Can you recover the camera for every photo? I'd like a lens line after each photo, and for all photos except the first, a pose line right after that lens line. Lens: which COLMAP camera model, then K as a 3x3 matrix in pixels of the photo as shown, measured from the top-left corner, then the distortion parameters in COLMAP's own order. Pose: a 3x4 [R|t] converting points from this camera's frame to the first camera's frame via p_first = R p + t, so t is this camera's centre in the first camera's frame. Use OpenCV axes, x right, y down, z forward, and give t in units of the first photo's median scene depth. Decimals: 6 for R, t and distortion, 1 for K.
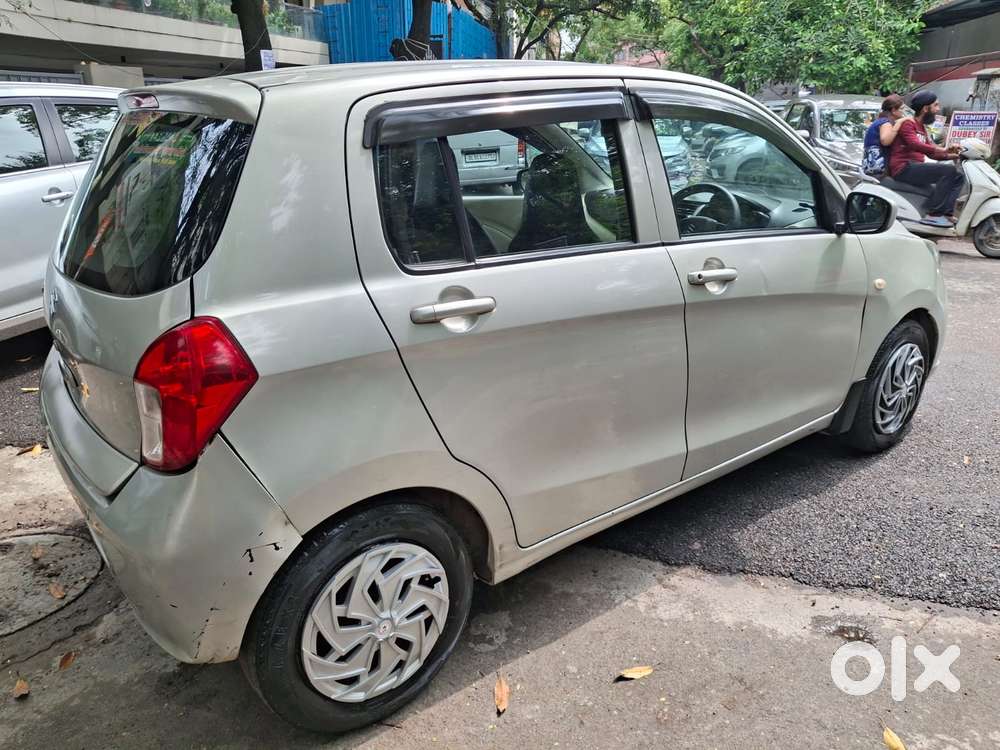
lens RADIAL K [[760.8, 0, 490.5], [0, 760.8, 376.5], [0, 0, 1]] dist [0.012414, -0.048951]
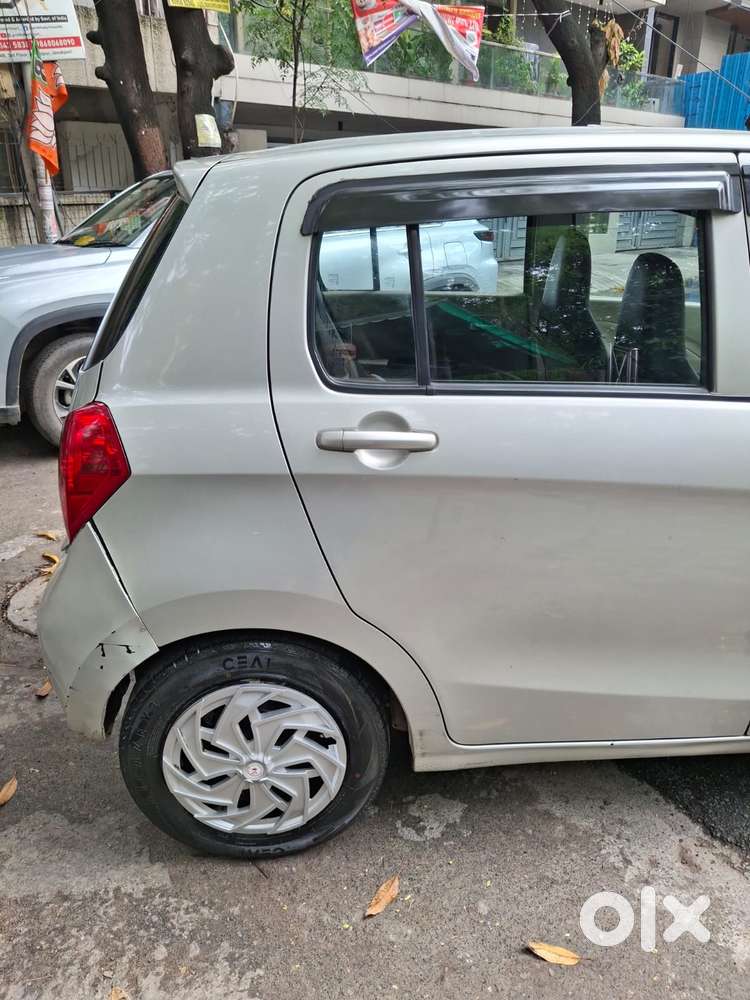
lens RADIAL K [[760.8, 0, 375.8], [0, 760.8, 500.1], [0, 0, 1]] dist [0.012414, -0.048951]
pose [[0.830833, 0.227005, -0.508119, 0.348014], [-0.200251, 0.973815, 0.107624, -0.103589], [0.519245, 0.012333, 0.854536, 0.276392]]
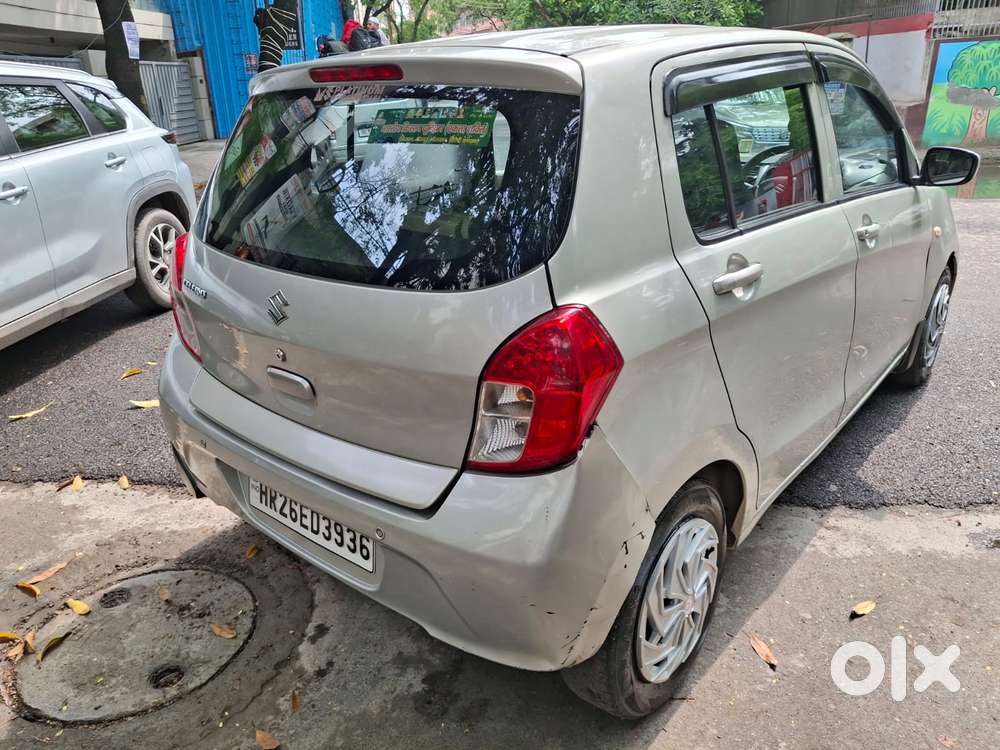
lens RADIAL K [[760.8, 0, 502.8], [0, 760.8, 381.3], [0, 0, 1]] dist [0.012414, -0.048951]
pose [[0.973957, -0.102746, 0.202115, -0.516379], [0.094711, 0.994295, 0.049057, -0.029449], [-0.206002, -0.028637, 0.978132, 0.077884]]
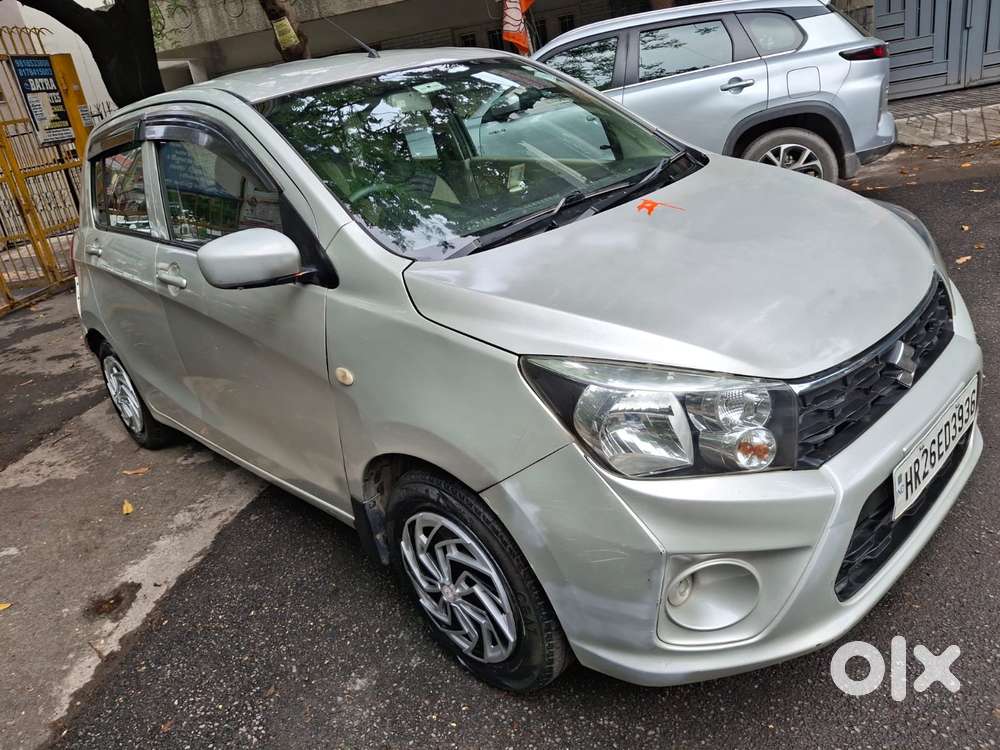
lens RADIAL K [[760.8, 0, 492.4], [0, 760.8, 371.6], [0, 0, 1]] dist [0.012414, -0.048951]
pose [[0.087382, 0.361517, -0.928262, 1.708553], [-0.164322, 0.924292, 0.344503, -0.564598], [0.982529, 0.122430, 0.140172, 1.583481]]
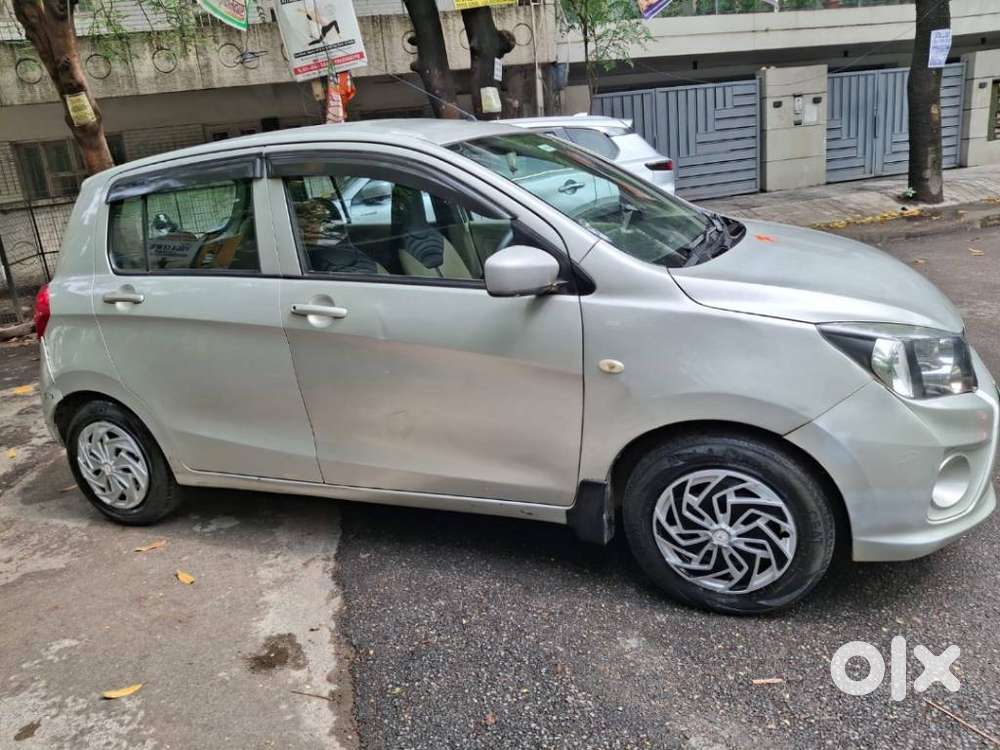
lens RADIAL K [[760.8, 0, 495.8], [0, 760.8, 369.6], [0, 0, 1]] dist [0.012414, -0.048951]
pose [[0.491579, 0.213850, -0.844167, 1.672228], [-0.199936, 0.971200, 0.129603, -0.294825], [0.847570, 0.105070, 0.520178, 0.766761]]
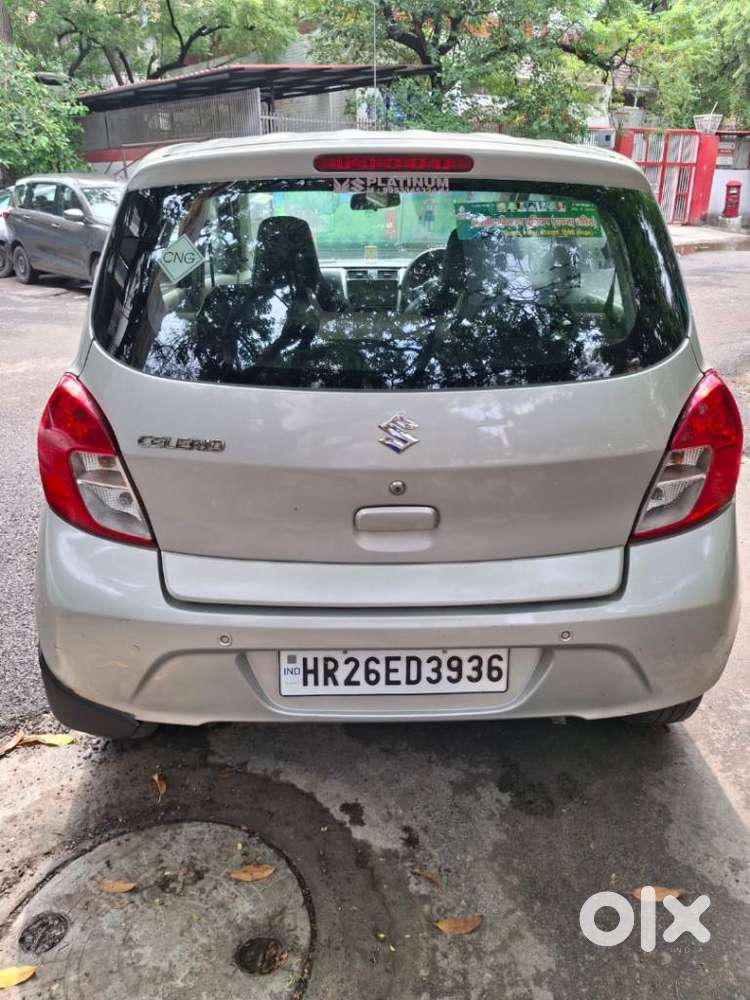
lens RADIAL K [[760.8, 0, 373.4], [0, 760.8, 493.5], [0, 0, 1]] dist [0.012414, -0.048951]
pose [[0.555399, -0.291993, 0.778635, -1.222838], [0.259049, 0.950488, 0.171659, -0.177310], [-0.790206, 0.106365, 0.603541, 0.584422]]
